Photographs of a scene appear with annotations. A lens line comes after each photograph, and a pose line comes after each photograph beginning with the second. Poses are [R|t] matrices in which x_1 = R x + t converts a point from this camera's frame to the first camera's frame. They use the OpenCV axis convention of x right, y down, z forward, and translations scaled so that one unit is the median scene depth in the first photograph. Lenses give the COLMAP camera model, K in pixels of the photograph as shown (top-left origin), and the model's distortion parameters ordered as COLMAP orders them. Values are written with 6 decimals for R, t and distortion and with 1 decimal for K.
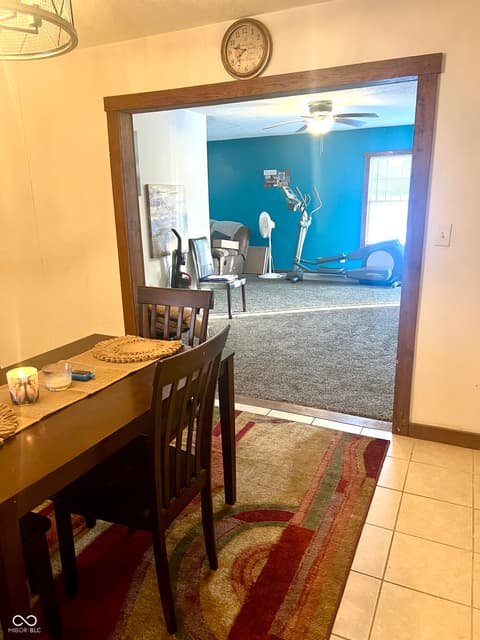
lens RADIAL K [[479.7, 0, 239.1], [0, 479.7, 316.8], [0, 0, 1]] dist [0.093752, -0.084142]
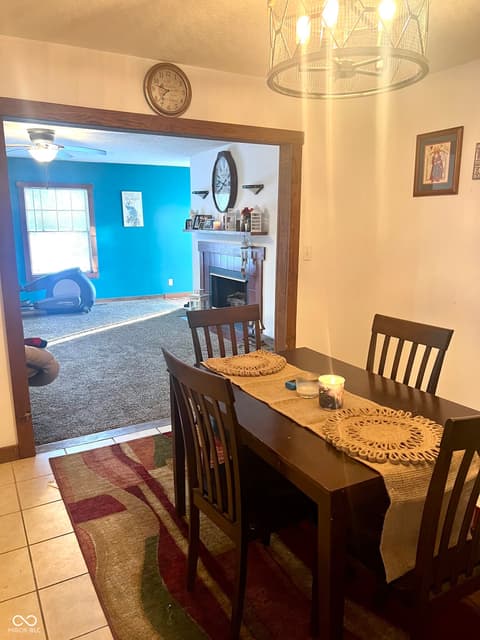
lens RADIAL K [[479.7, 0, 239.1], [0, 479.7, 316.8], [0, 0, 1]] dist [0.093752, -0.084142]
pose [[0.583854, -0.134209, 0.800689, -0.819039], [0.185365, 0.982228, 0.029473, -0.054099], [-0.790414, 0.131212, 0.598355, 0.289230]]
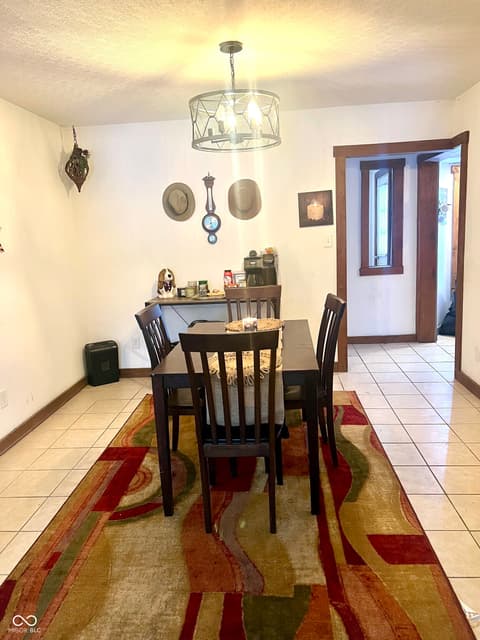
lens RADIAL K [[479.7, 0, 239.1], [0, 479.7, 316.8], [0, 0, 1]] dist [0.093752, -0.084142]
pose [[-0.934957, 0.138332, -0.326680, 0.104434], [-0.006678, 0.913819, 0.406067, -0.368822], [0.354698, 0.381836, -0.853458, 1.463206]]
